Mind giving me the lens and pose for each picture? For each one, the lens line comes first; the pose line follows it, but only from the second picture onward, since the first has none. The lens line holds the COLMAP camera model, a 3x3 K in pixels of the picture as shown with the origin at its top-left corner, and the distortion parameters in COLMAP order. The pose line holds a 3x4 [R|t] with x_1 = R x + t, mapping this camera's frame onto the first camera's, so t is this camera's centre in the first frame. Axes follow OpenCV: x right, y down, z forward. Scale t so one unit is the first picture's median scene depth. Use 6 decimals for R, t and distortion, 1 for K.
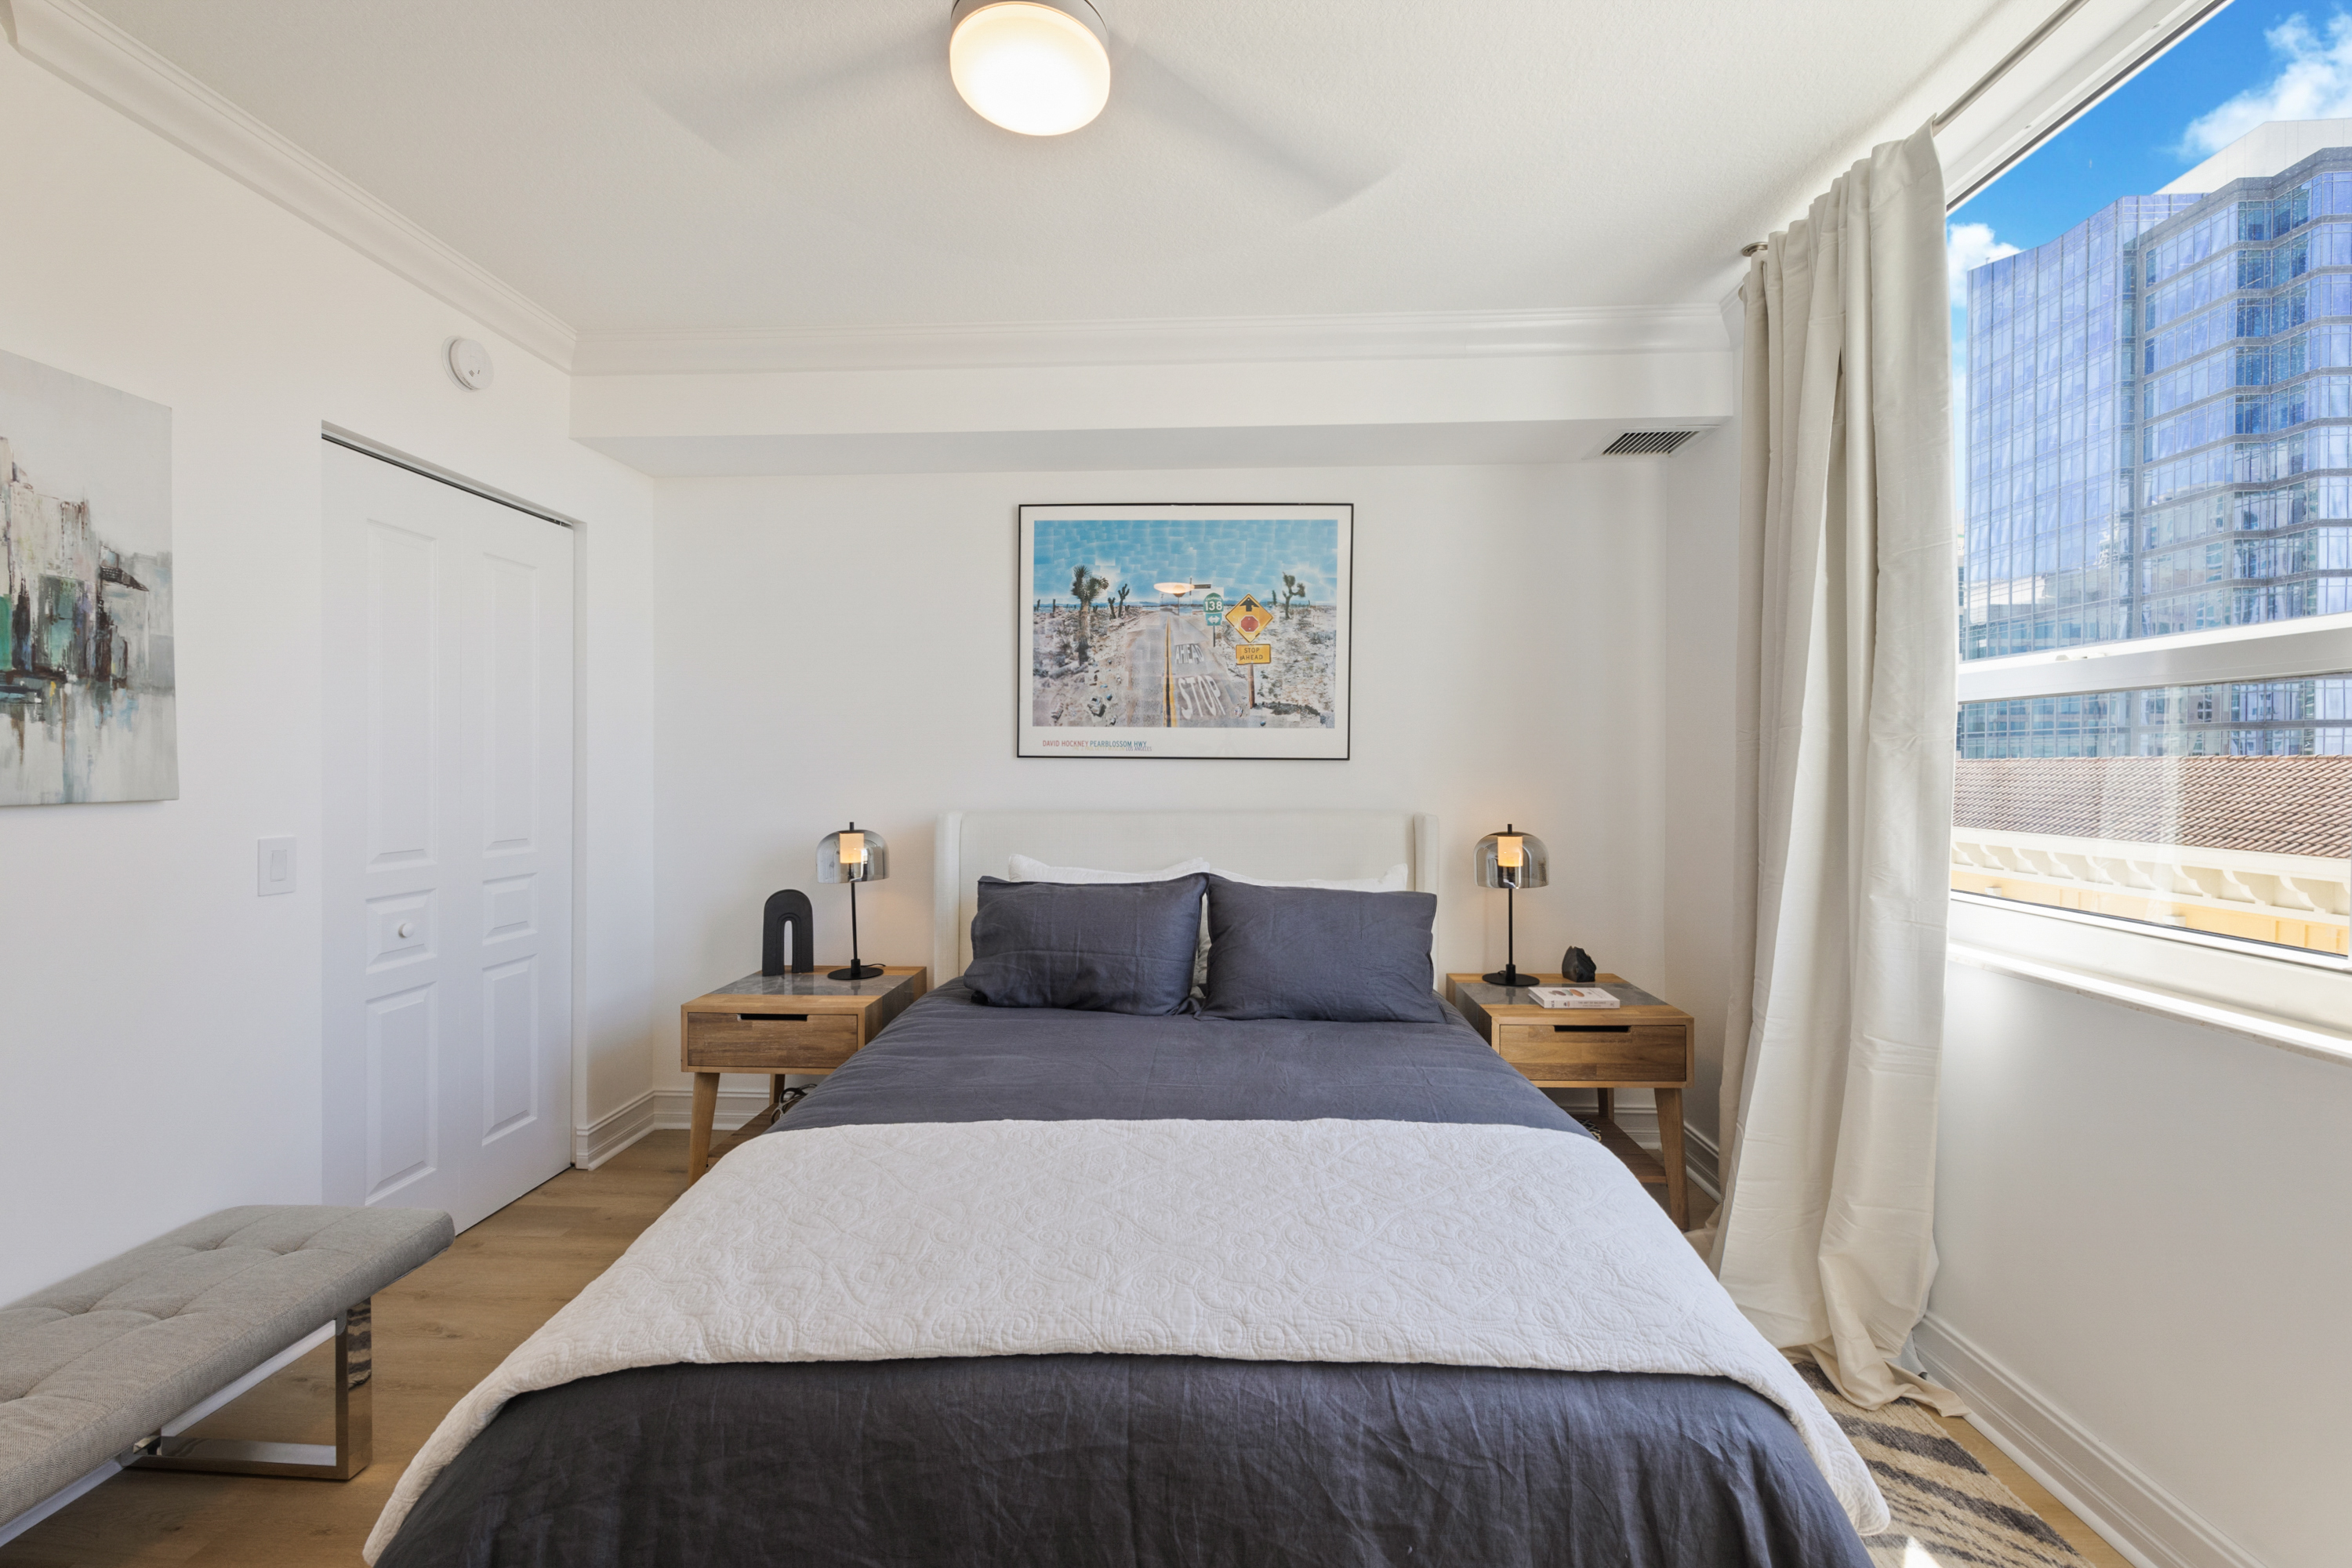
lens RADIAL K [[973.9, 0, 1176.0], [0, 973.9, 784.0], [0, 0, 1]] dist [0.002308, 0.000211]
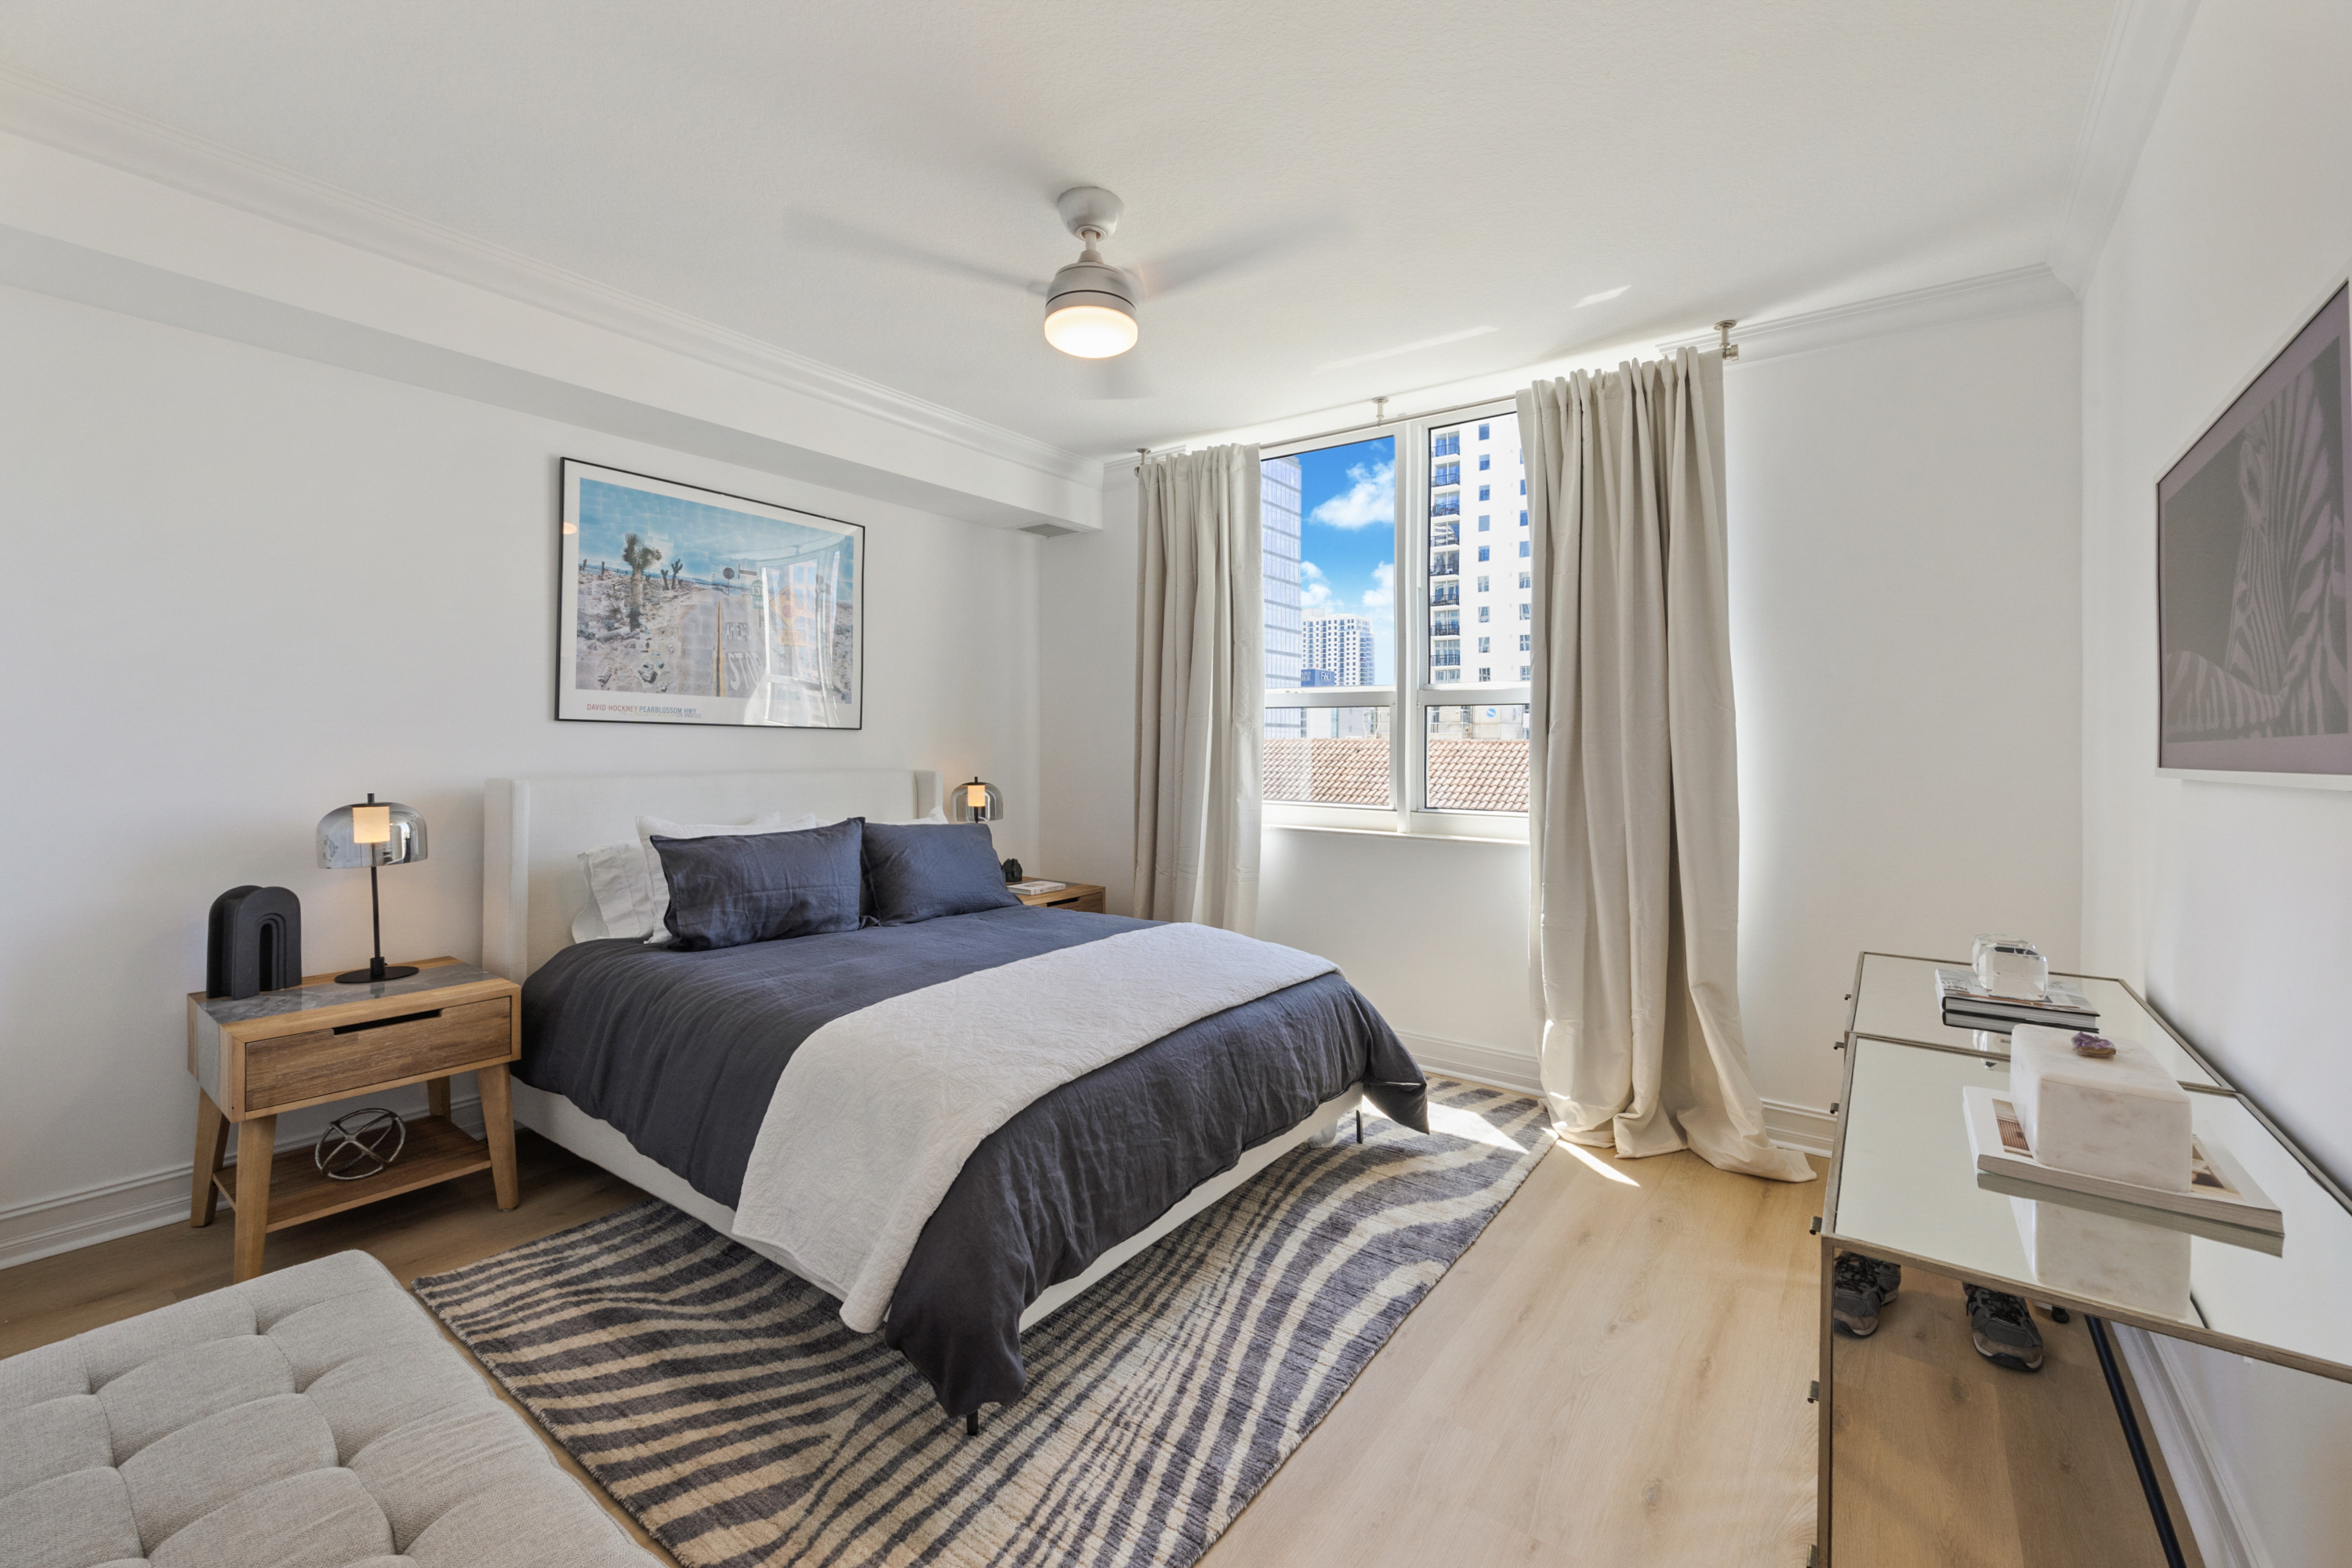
lens RADIAL K [[958.3, 0, 1183.5], [0, 958.3, 757.0], [0, 0, 1]] dist [0.000826, 0.000049]
pose [[0.554149, -0.005411, 0.832400, -0.614402], [0.006172, 0.999978, 0.002391, 0.010162], [-0.832394, 0.003812, 0.554171, -0.030544]]
